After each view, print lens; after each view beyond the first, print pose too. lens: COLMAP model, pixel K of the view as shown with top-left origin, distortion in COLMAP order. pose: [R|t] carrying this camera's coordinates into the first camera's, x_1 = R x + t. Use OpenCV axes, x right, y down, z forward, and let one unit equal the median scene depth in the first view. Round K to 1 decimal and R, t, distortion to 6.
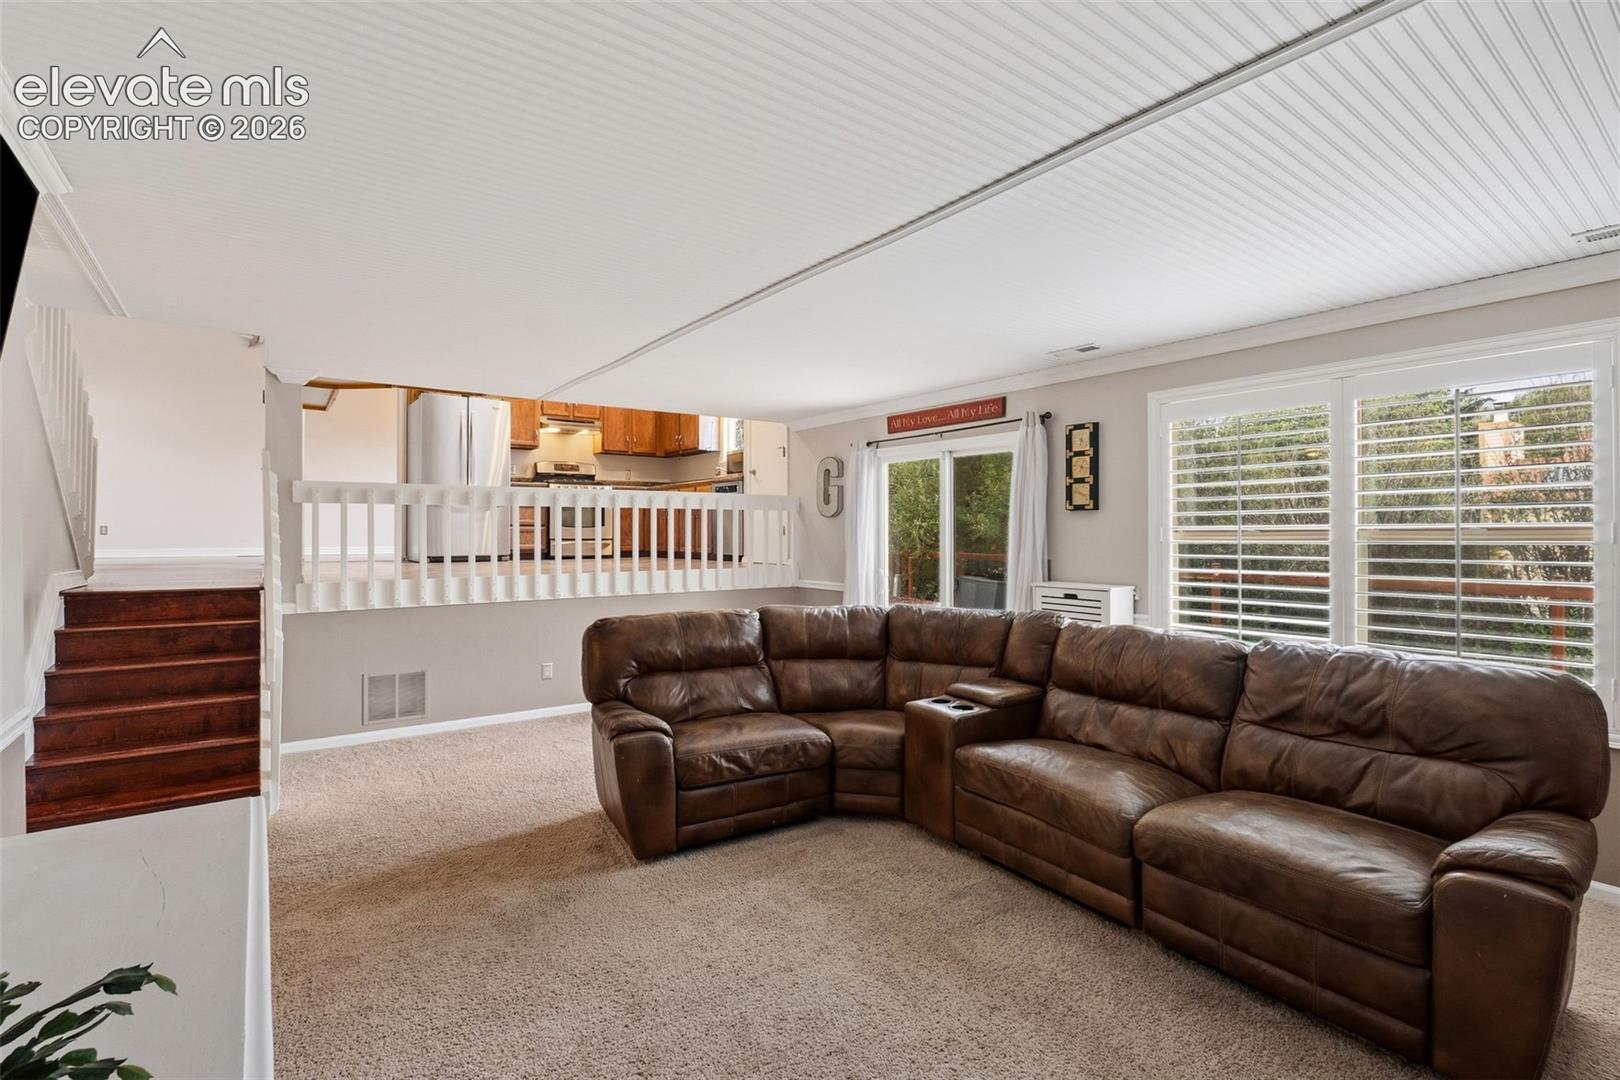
lens RADIAL K [[749.6, 0, 807.7], [0, 749.6, 516.6], [0, 0, 1]] dist [-0.012537, -0.000196]
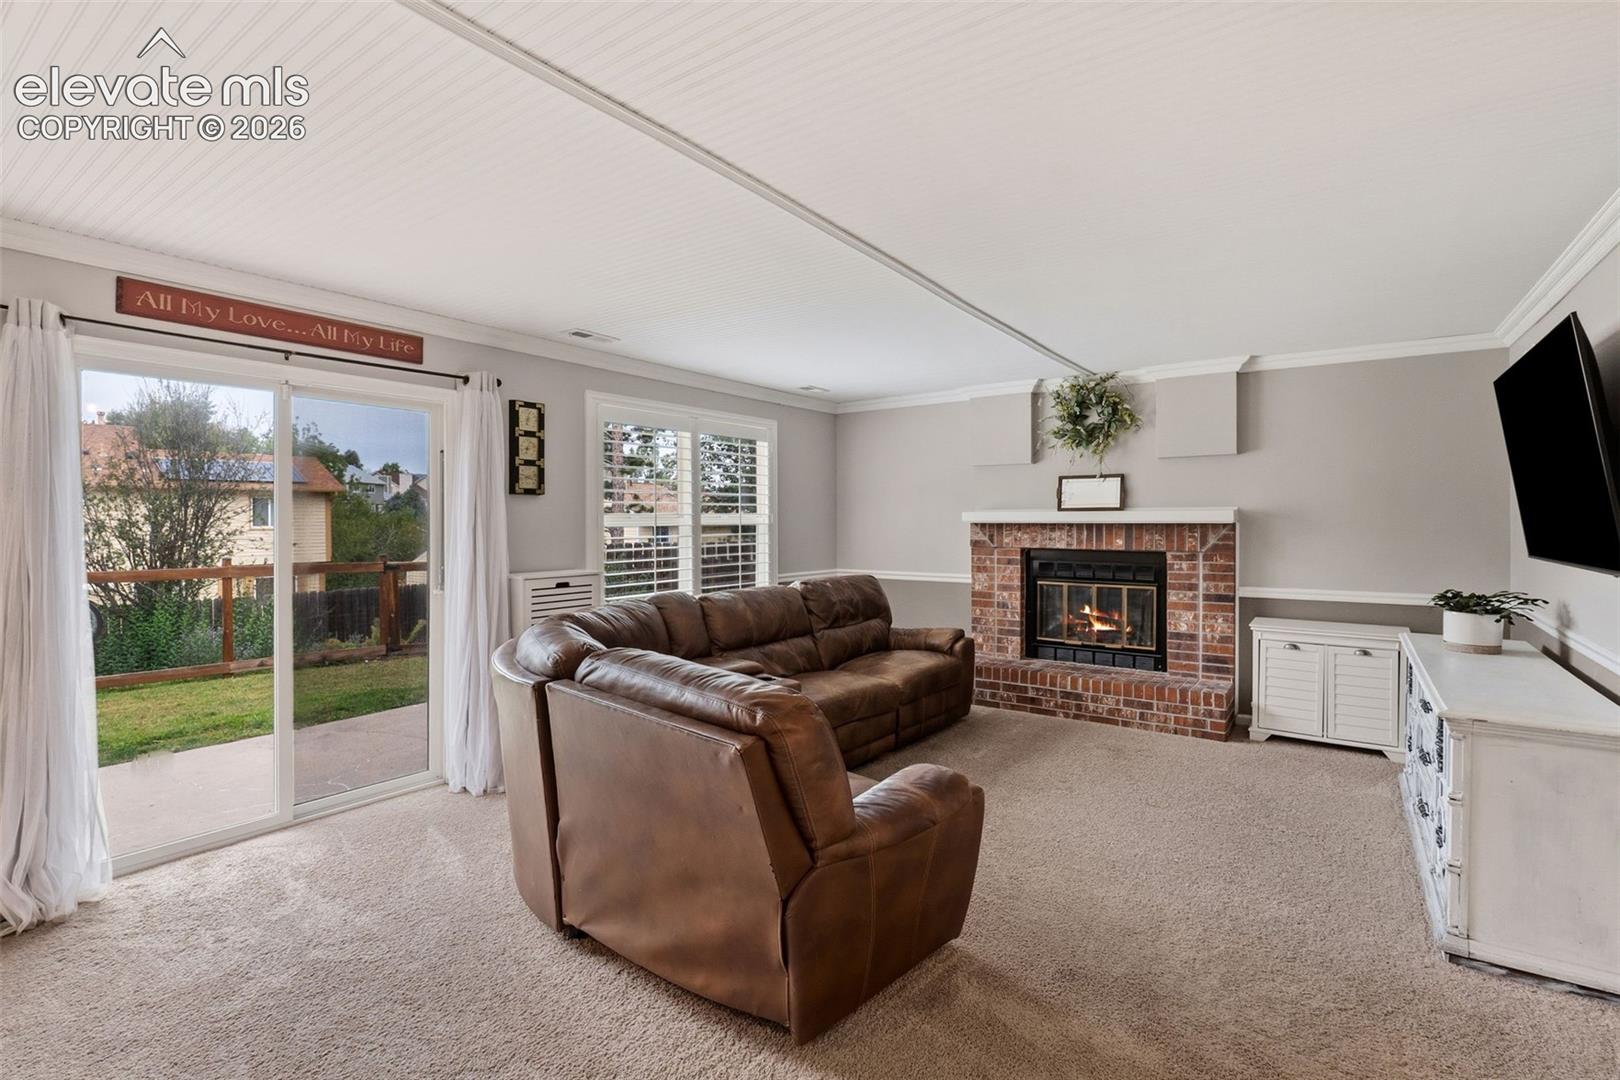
lens RADIAL K [[749.6, 0, 807.7], [0, 749.6, 516.6], [0, 0, 1]] dist [-0.012537, -0.000196]
pose [[-0.309474, 0.005558, 0.950892, -0.628356], [-0.016480, 0.999801, -0.011208, 0.023476], [-0.950765, -0.019139, -0.309321, 0.955808]]
